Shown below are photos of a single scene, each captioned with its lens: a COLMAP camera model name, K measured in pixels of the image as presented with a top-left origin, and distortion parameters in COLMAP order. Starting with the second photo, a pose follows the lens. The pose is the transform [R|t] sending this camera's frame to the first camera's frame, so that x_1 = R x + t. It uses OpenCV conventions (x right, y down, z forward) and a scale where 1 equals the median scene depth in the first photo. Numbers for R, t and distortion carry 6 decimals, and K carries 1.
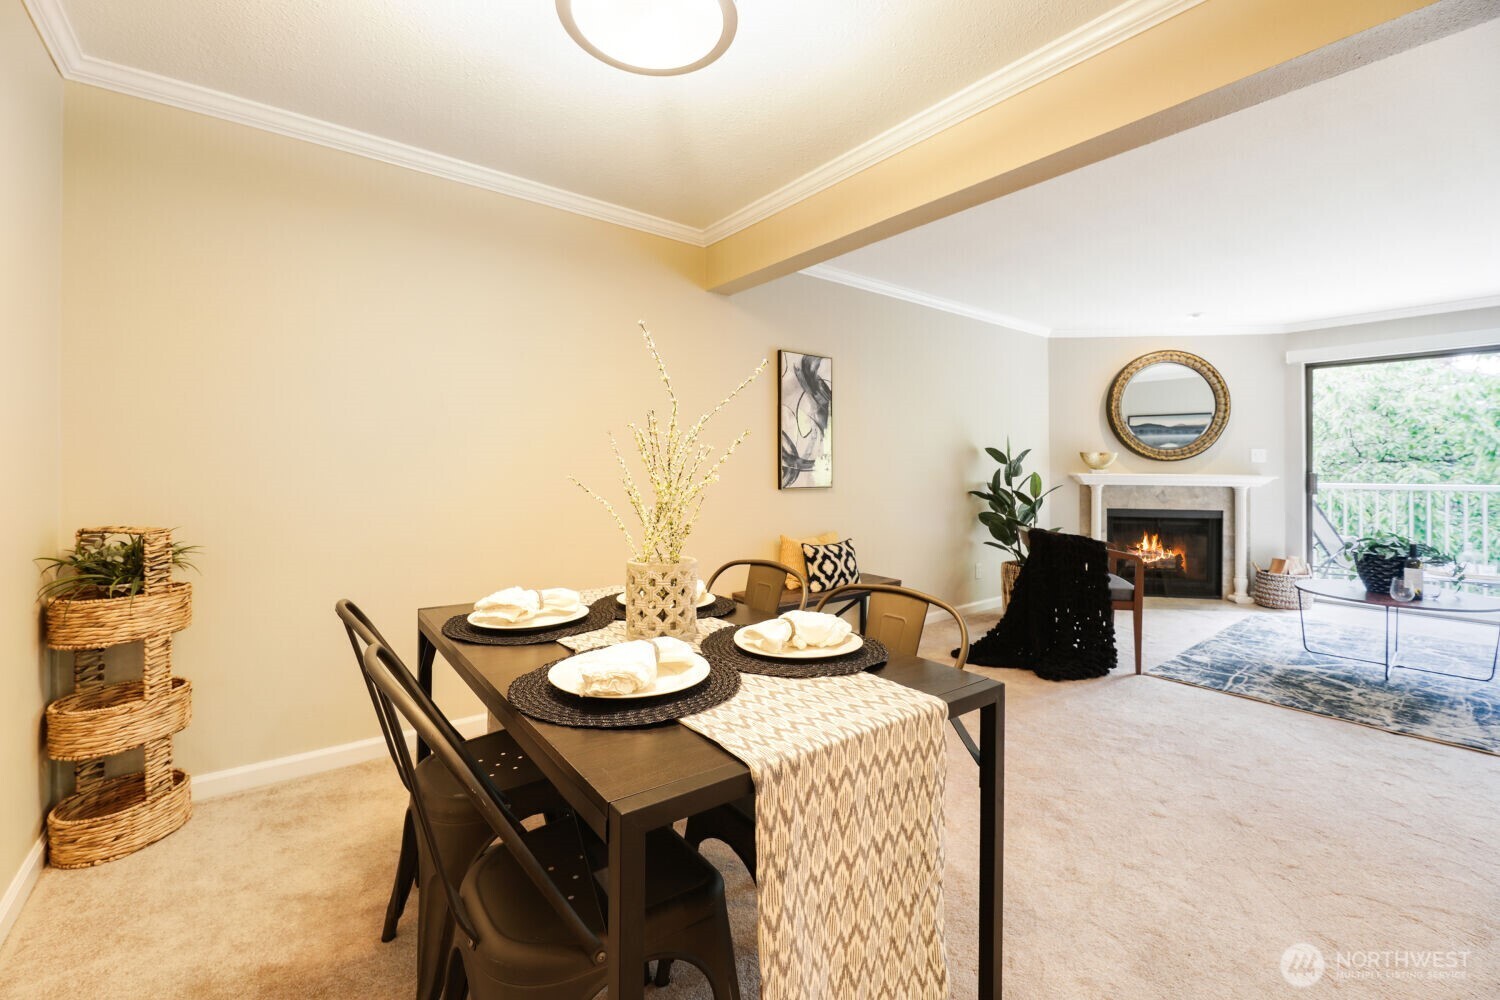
lens RADIAL K [[625.3, 0, 757.3], [0, 625.3, 479.3], [0, 0, 1]] dist [-0.004280, -0.000365]
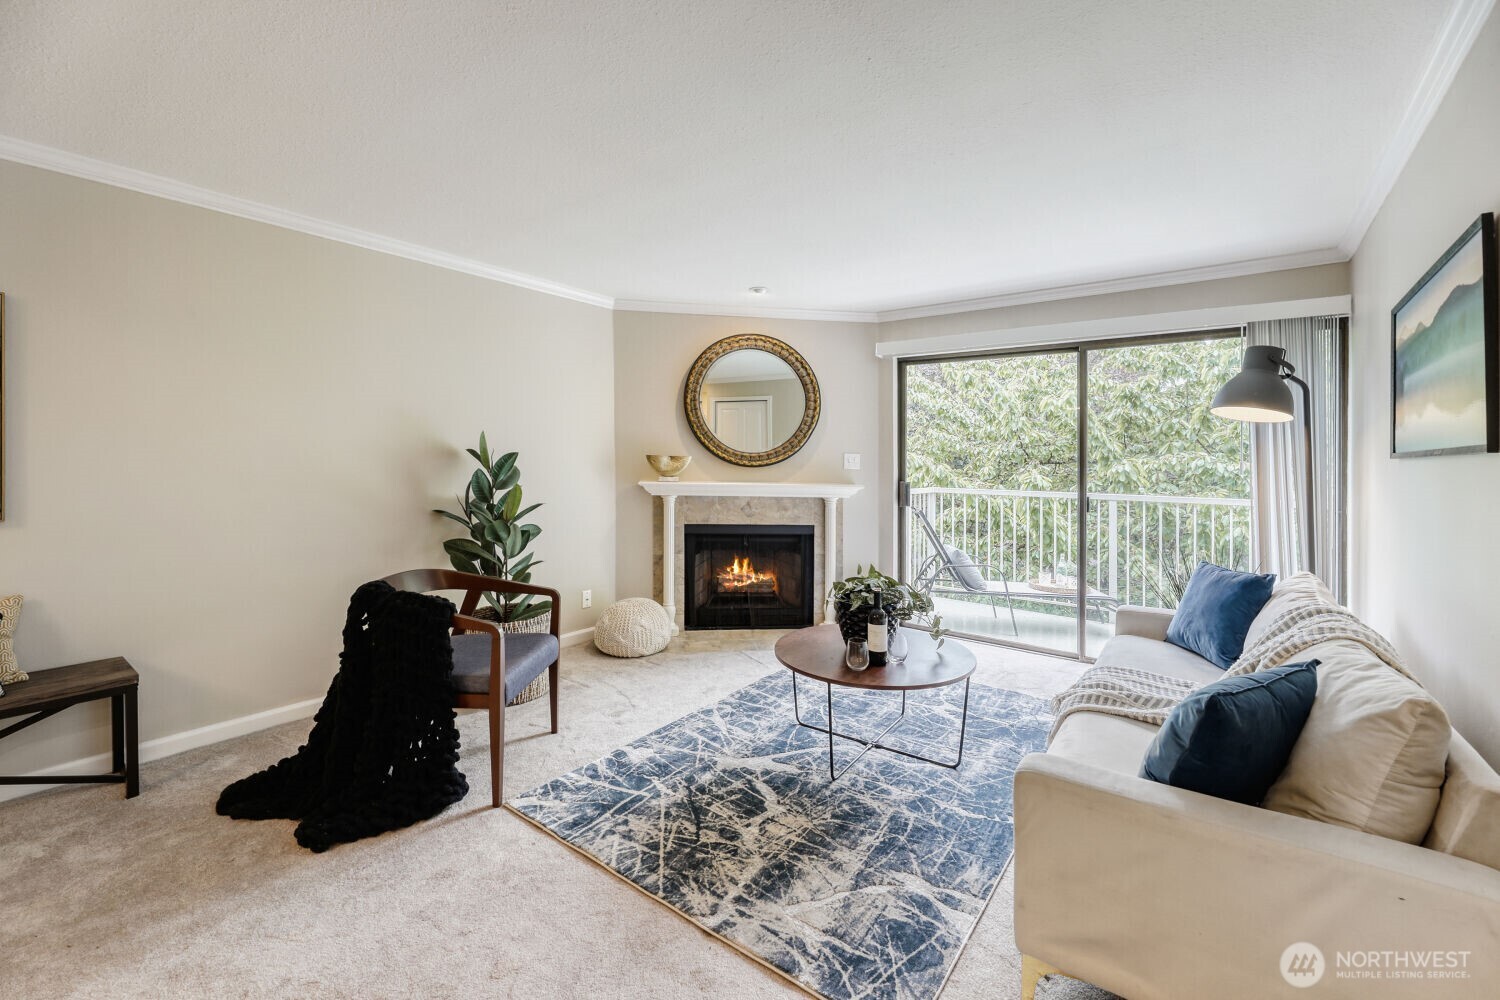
lens RADIAL K [[621.2, 0, 764.9], [0, 621.2, 459.0], [0, 0, 1]] dist [-0.001029, -0.000088]
pose [[0.966331, 0.011045, 0.257066, 0.464344], [-0.007563, 0.999866, -0.014530, -0.027648], [-0.257192, 0.012097, 0.966285, 0.194956]]
